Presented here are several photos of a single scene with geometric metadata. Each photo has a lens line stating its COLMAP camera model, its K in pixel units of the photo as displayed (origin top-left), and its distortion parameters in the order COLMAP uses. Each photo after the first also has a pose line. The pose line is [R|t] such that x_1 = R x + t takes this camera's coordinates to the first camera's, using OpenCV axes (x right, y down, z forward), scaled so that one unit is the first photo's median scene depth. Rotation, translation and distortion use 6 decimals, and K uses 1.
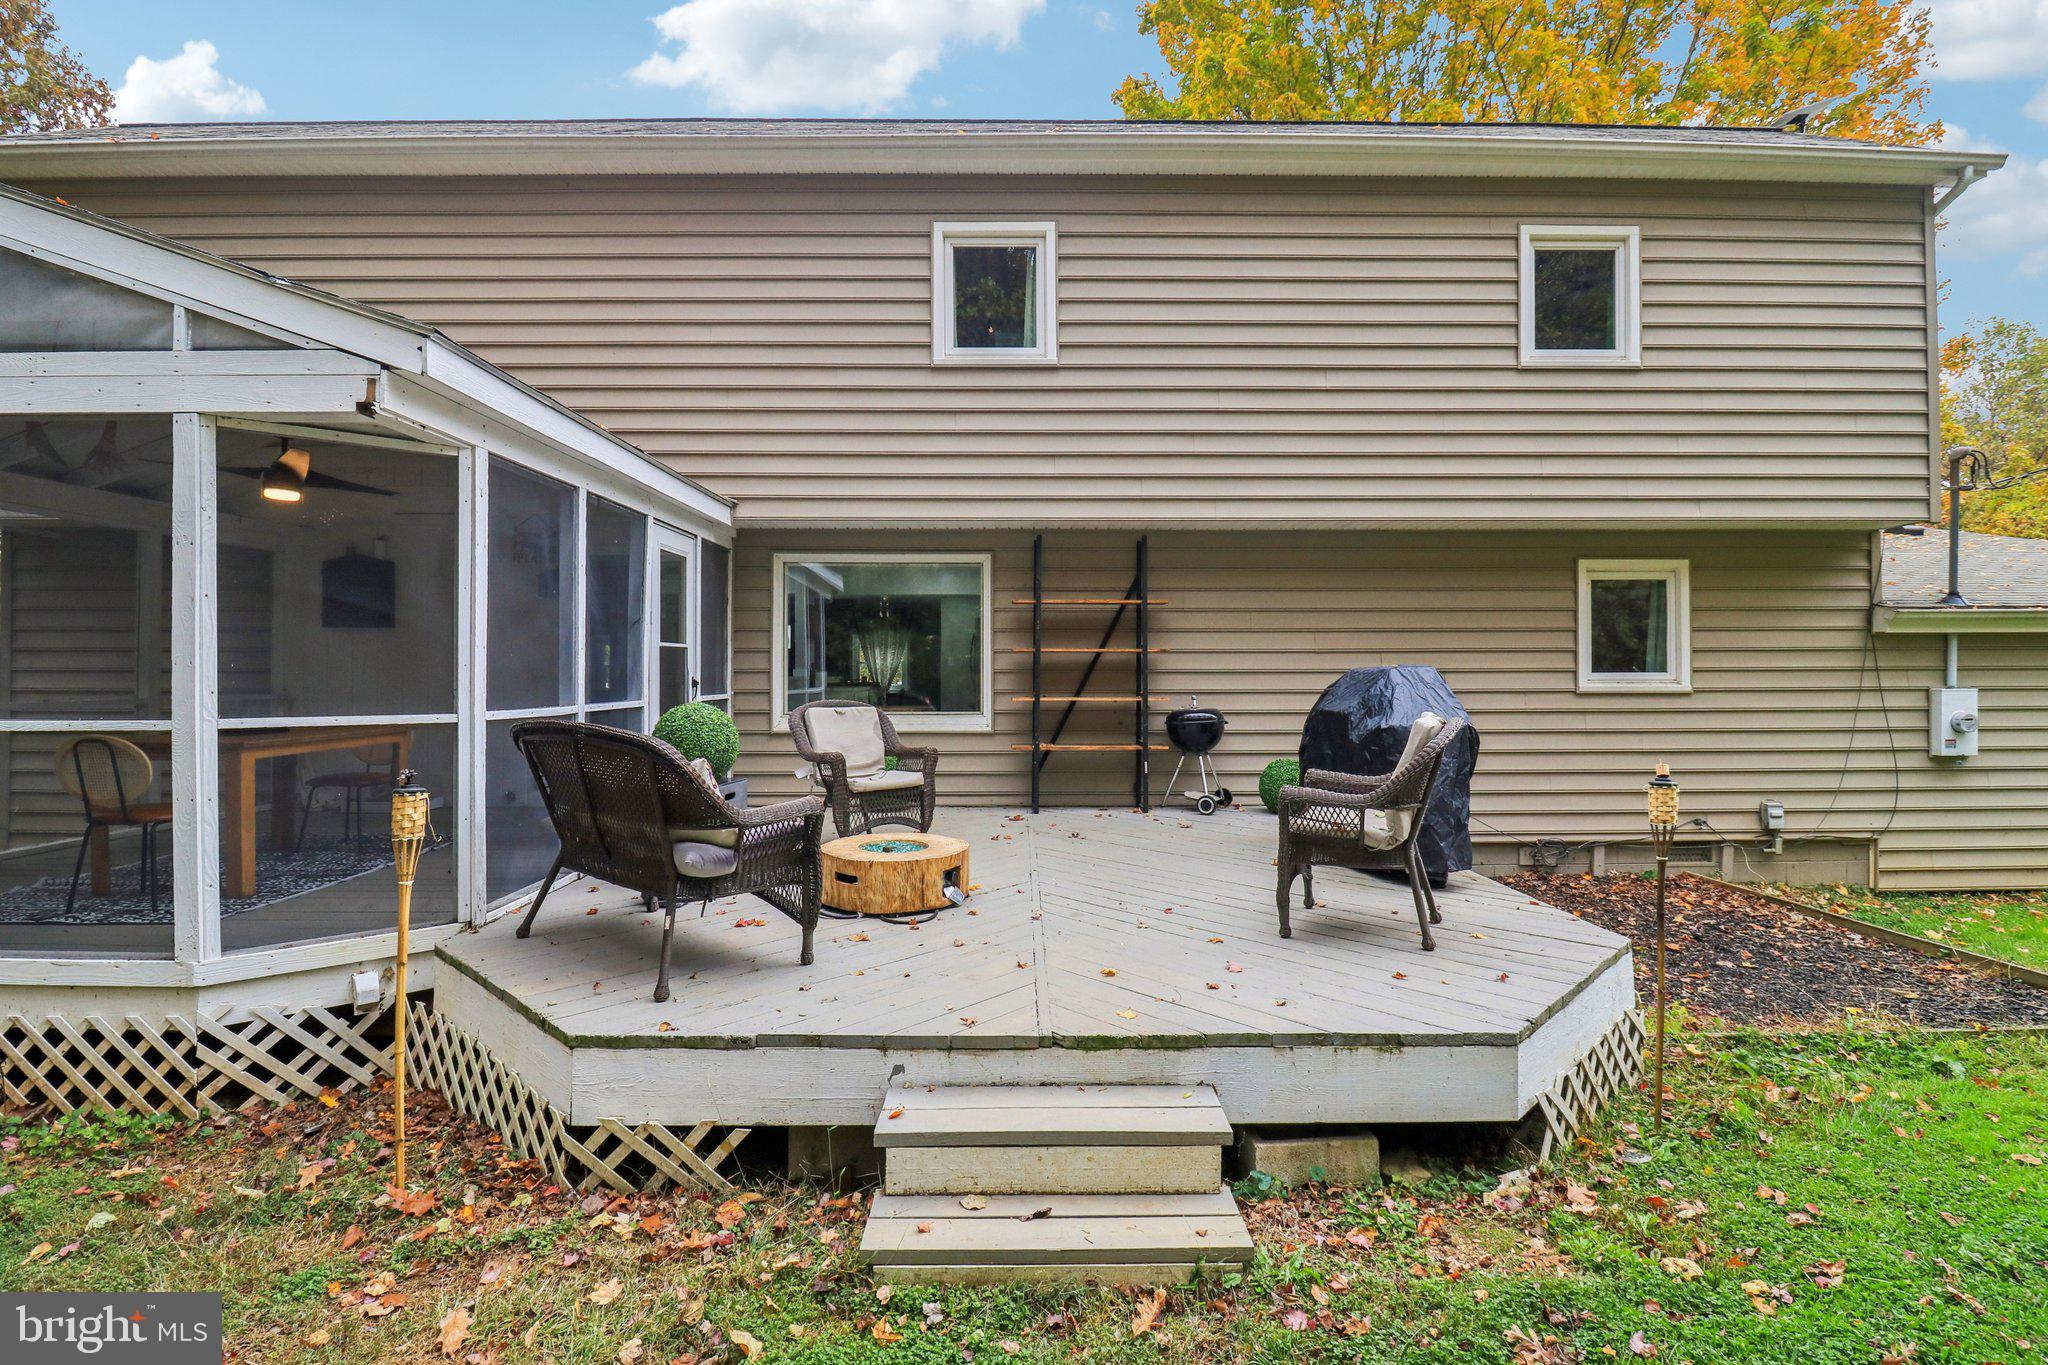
lens RADIAL K [[970.0, 0, 1024.0], [0, 970.0, 682.5], [0, 0, 1]] dist [-0.000075, -0.014023]
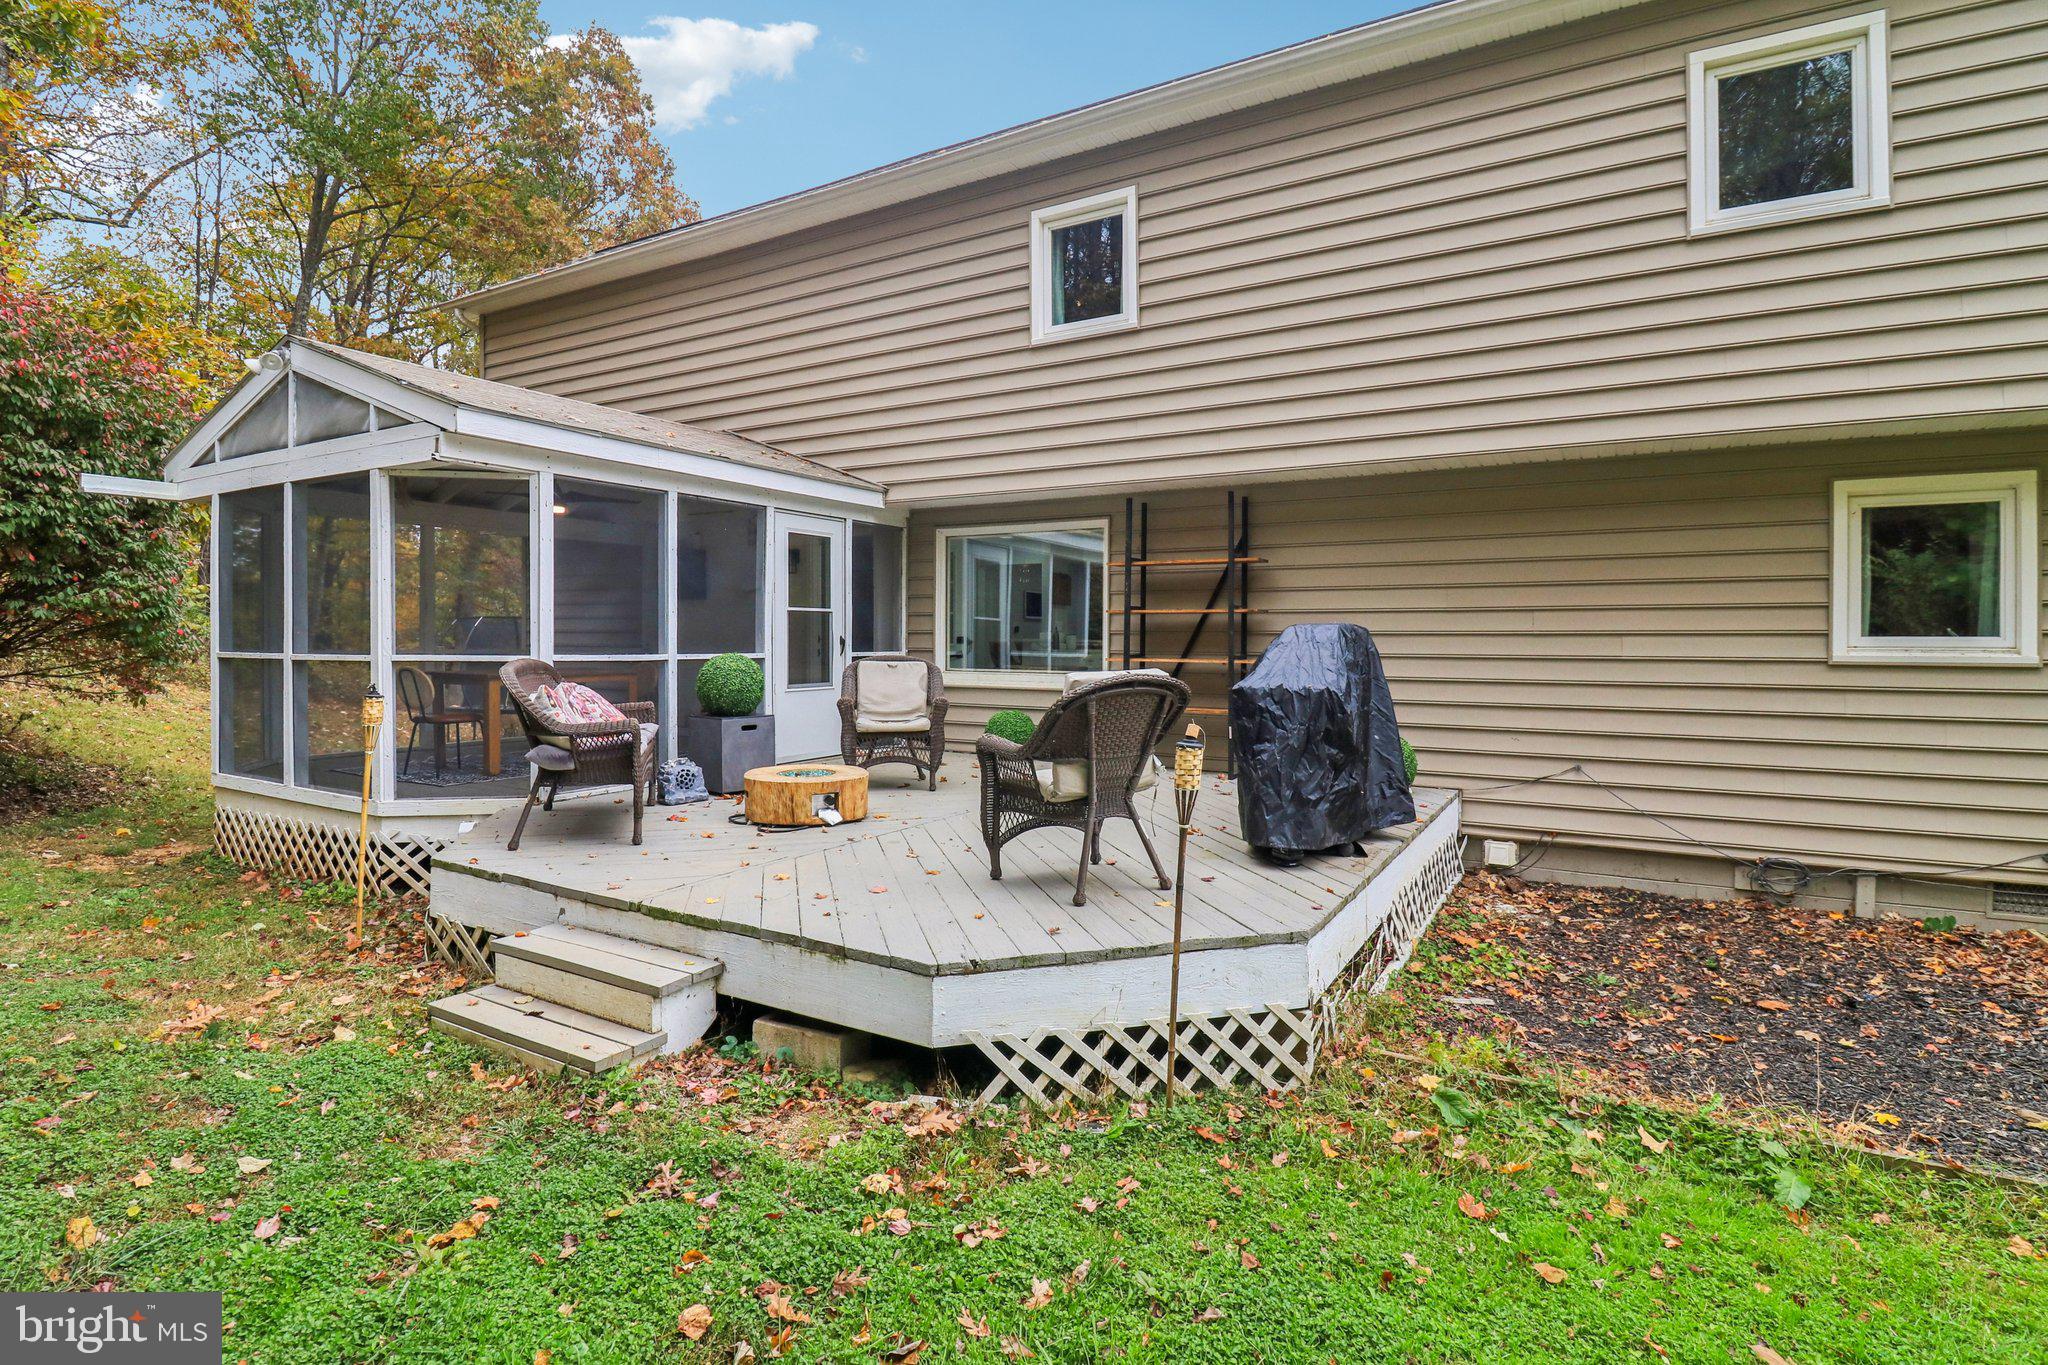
lens RADIAL K [[995.2, 0, 1030.3], [0, 995.2, 666.3], [0, 0, 1]] dist [-0.001689, -0.015954]
pose [[0.857647, 0.018445, -0.513908, 0.475682], [-0.011685, 0.999797, 0.016384, 0.008191], [0.514106, -0.008047, 0.857689, 0.054826]]
